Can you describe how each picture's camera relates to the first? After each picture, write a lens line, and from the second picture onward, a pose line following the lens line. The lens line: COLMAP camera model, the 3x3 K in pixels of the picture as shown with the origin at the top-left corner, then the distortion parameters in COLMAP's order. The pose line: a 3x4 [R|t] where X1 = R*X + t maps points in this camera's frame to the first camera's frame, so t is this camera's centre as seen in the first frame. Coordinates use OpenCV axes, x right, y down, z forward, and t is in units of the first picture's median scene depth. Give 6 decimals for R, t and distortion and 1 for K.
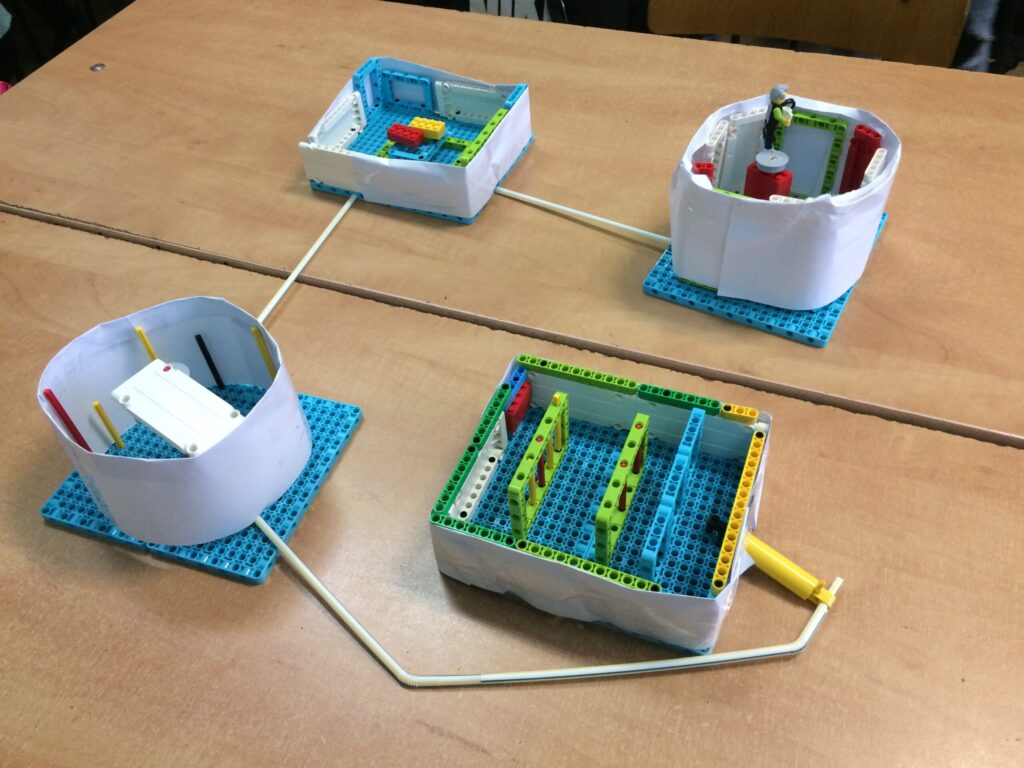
lens RADIAL K [[855.4, 0, 512.0], [0, 855.4, 384.0], [0, 0, 1]] dist [0.082429, -0.138420]
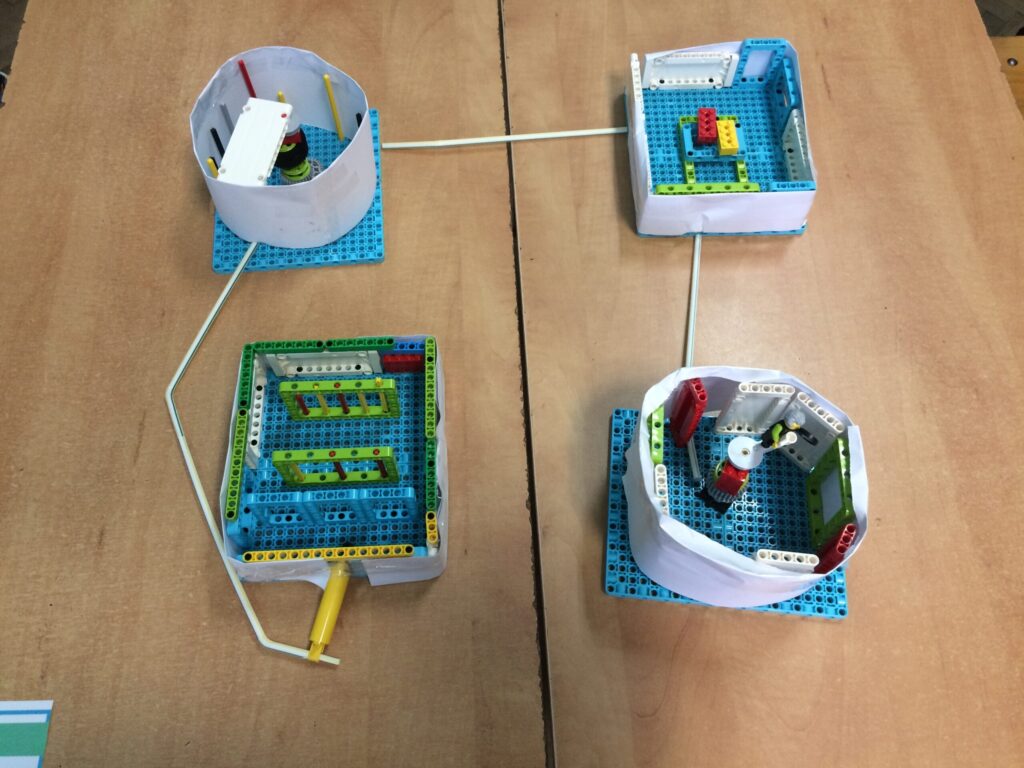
lens RADIAL K [[855.4, 0, 512.0], [0, 855.4, 384.0], [0, 0, 1]] dist [0.082429, -0.138420]
pose [[0.418900, 0.841700, -0.340682, 0.440821], [-0.692972, 0.538784, 0.479064, -0.553770], [0.586782, 0.035403, 0.808971, 0.138850]]
